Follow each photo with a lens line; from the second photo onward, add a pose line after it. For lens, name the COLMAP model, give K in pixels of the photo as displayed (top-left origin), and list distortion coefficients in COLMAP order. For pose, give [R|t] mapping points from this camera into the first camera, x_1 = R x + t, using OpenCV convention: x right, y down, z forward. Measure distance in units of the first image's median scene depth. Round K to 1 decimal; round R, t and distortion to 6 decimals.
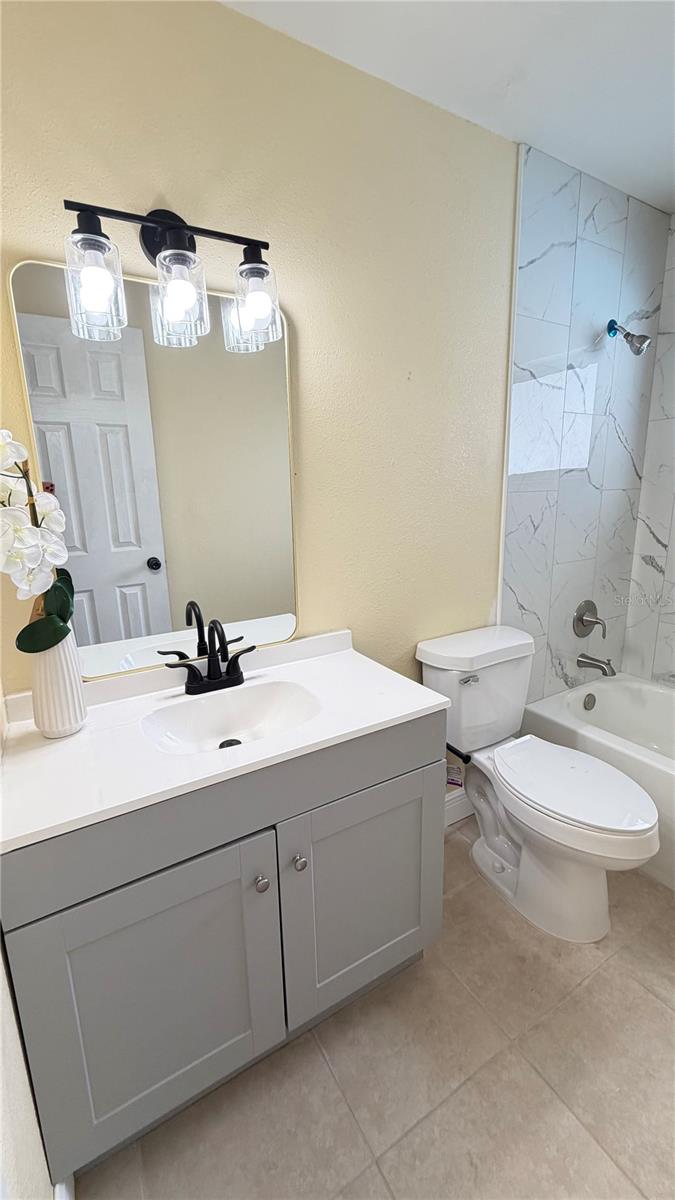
lens RADIAL K [[478.0, 0, 334.3], [0, 478.0, 598.1], [0, 0, 1]] dist [0.000524, -0.000038]
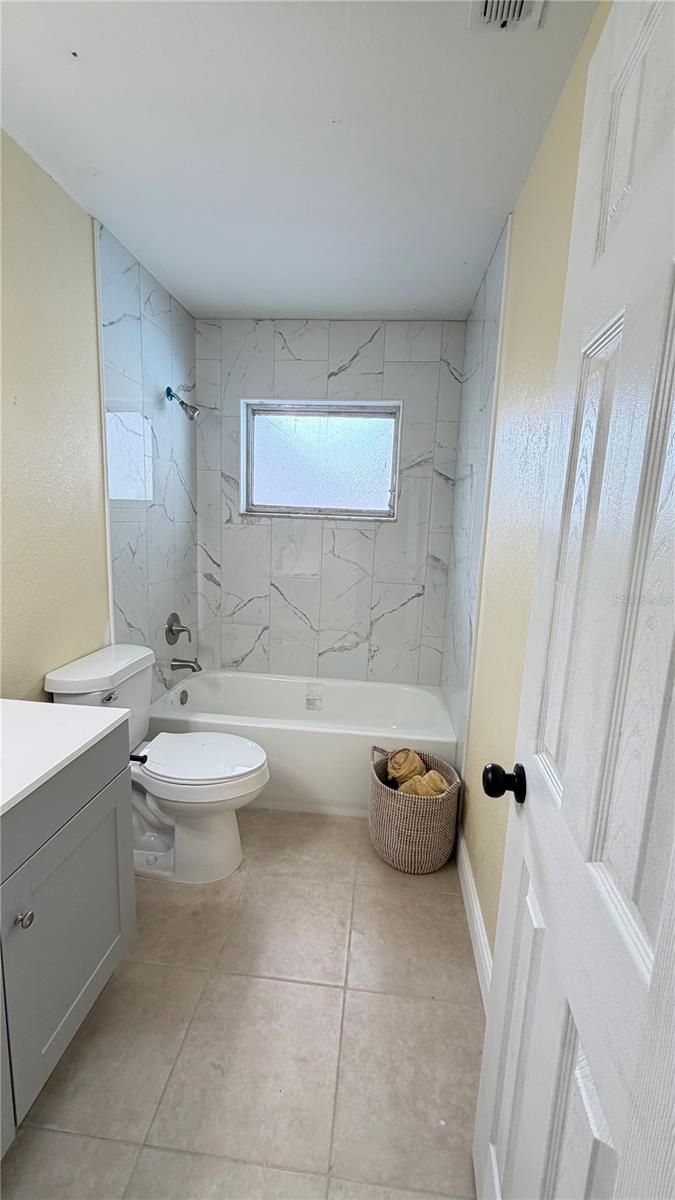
lens RADIAL K [[478.0, 0, 334.3], [0, 478.0, 598.1], [0, 0, 1]] dist [0.000524, -0.000038]
pose [[0.597255, -0.087608, 0.797252, -0.208676], [0.121399, 0.992439, 0.018111, -0.005930], [-0.792811, 0.085969, 0.603374, -0.048708]]
